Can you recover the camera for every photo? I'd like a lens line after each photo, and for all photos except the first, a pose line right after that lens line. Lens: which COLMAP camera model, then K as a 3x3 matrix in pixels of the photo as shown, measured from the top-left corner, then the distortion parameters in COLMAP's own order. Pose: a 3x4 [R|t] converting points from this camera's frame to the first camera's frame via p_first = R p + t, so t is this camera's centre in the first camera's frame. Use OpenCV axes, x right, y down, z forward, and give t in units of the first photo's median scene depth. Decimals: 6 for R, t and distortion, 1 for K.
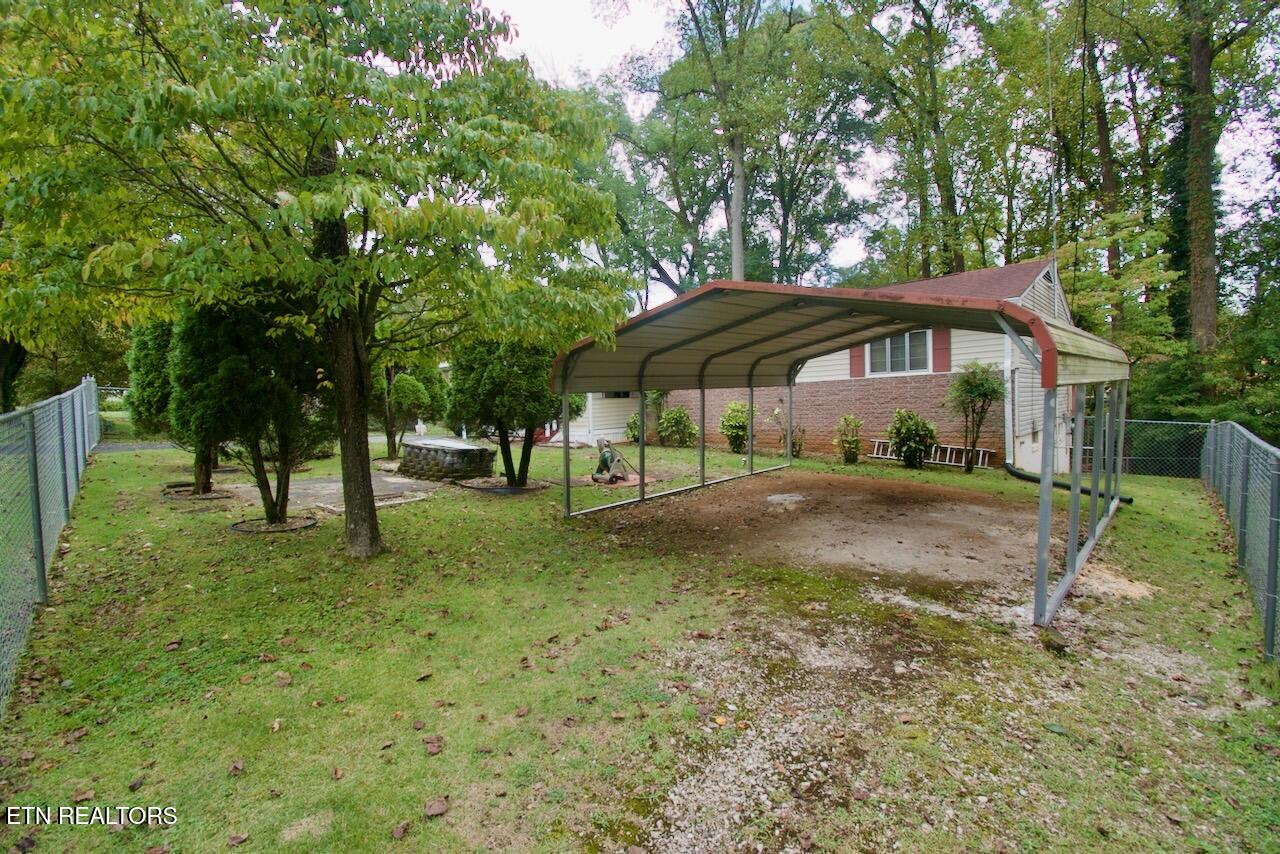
lens RADIAL K [[577.0, 0, 640.0], [0, 577.0, 427.0], [0, 0, 1]] dist [0.018164, -0.028480]
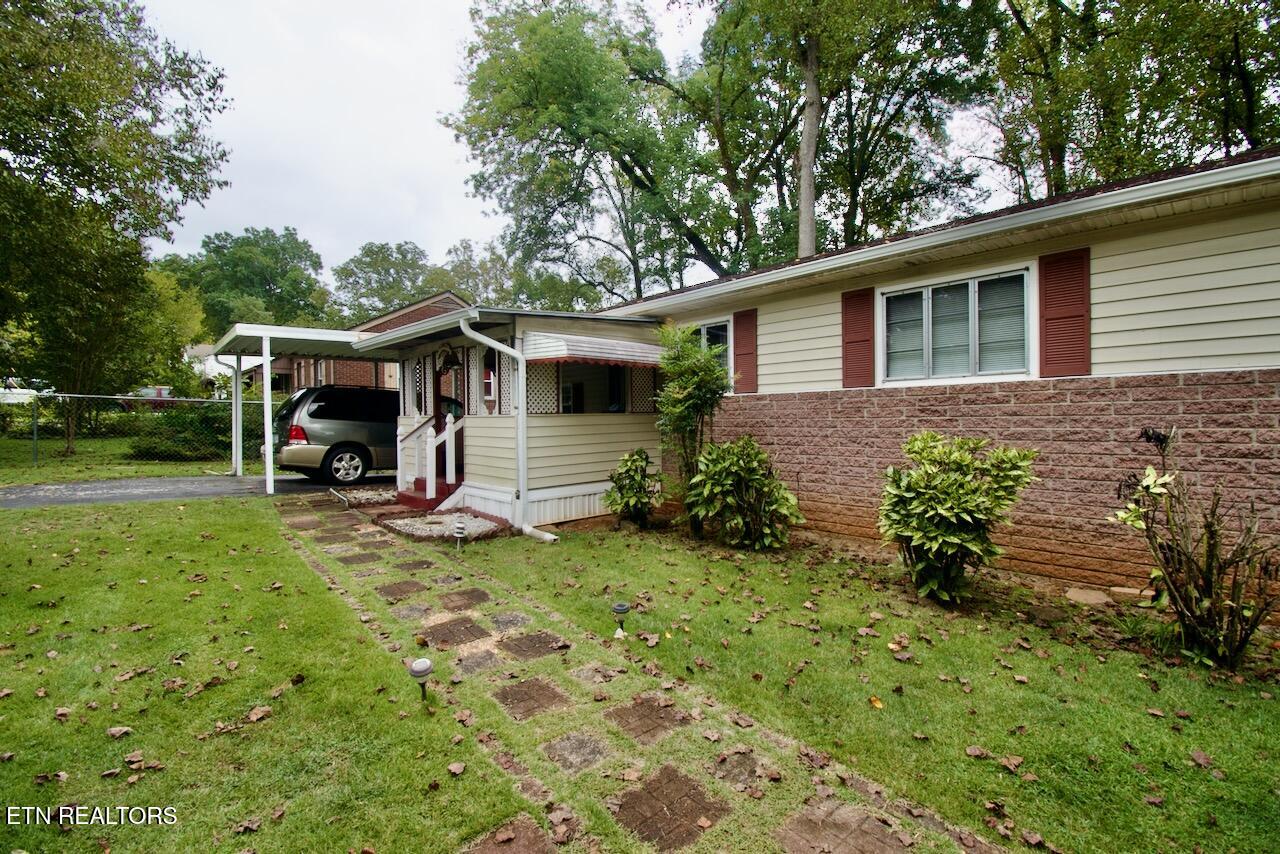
lens RADIAL K [[577.0, 0, 640.0], [0, 577.0, 427.0], [0, 0, 1]] dist [0.018164, -0.028480]
pose [[0.997992, 0.023658, -0.058752, 0.006566], [-0.024790, 0.999519, -0.018609, -0.010433], [0.058283, 0.020028, 0.998099, 0.185406]]
